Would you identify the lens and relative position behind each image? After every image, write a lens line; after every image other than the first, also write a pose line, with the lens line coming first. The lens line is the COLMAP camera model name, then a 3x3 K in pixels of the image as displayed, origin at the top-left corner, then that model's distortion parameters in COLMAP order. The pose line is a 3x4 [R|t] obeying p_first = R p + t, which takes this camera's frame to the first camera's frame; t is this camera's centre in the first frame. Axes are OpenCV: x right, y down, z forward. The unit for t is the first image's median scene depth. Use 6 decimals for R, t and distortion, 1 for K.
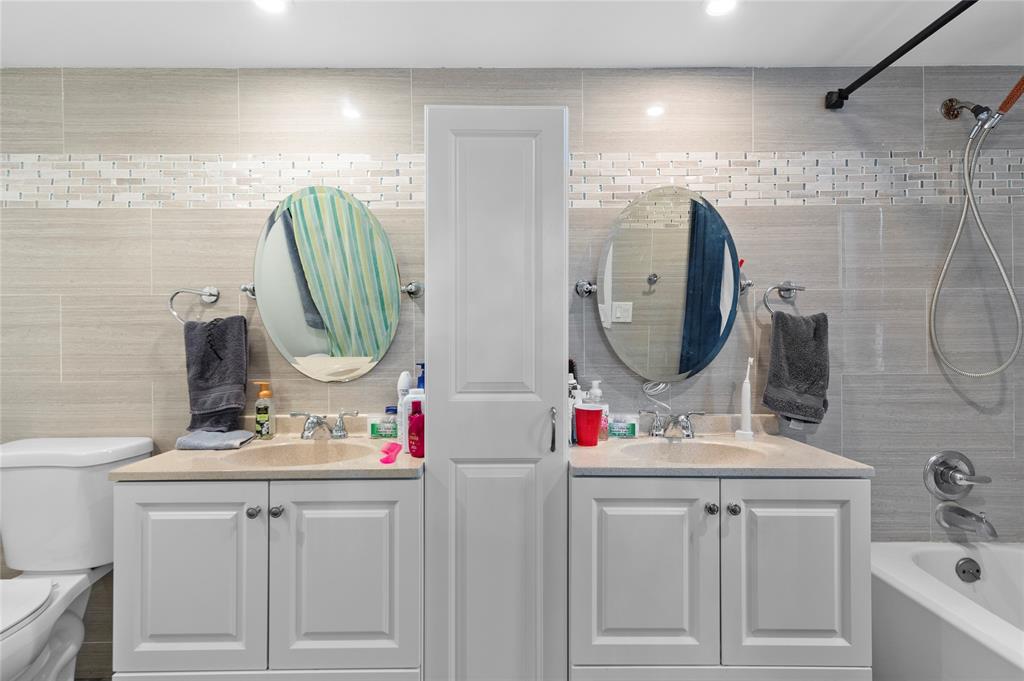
lens RADIAL K [[489.2, 0, 514.3], [0, 489.2, 344.3], [0, 0, 1]] dist [0.012885, -0.000169]
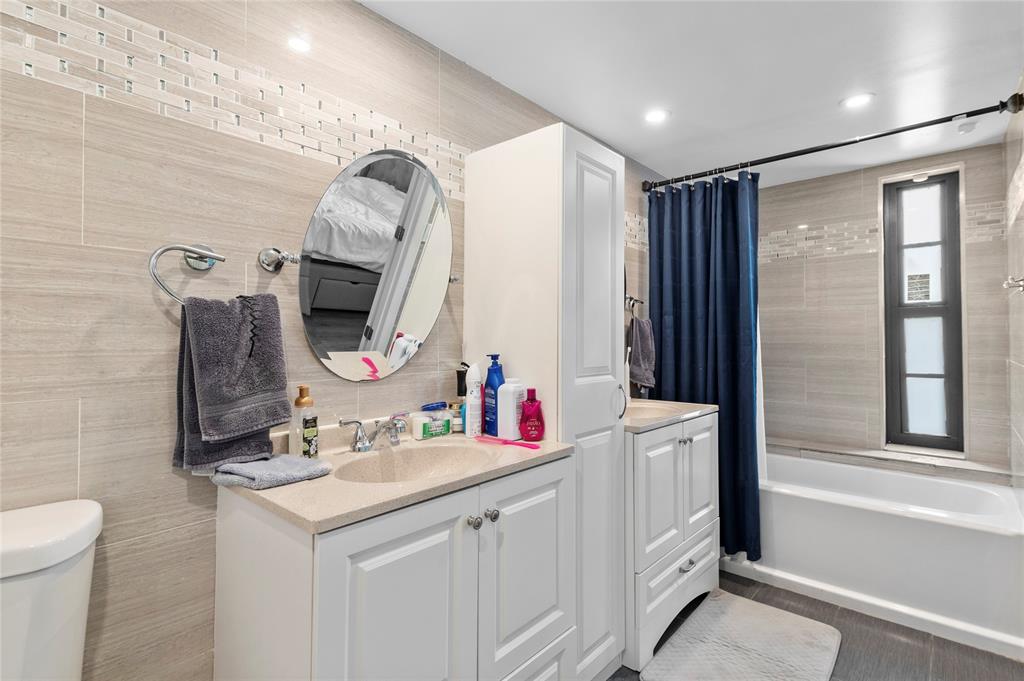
lens RADIAL K [[489.2, 0, 515.4], [0, 489.2, 336.0], [0, 0, 1]] dist [0.012885, -0.000169]
pose [[0.670195, 0.008751, 0.742133, -0.823532], [0.000303, 0.999927, -0.012065, 0.010940], [-0.742185, 0.008311, 0.670144, 0.253339]]
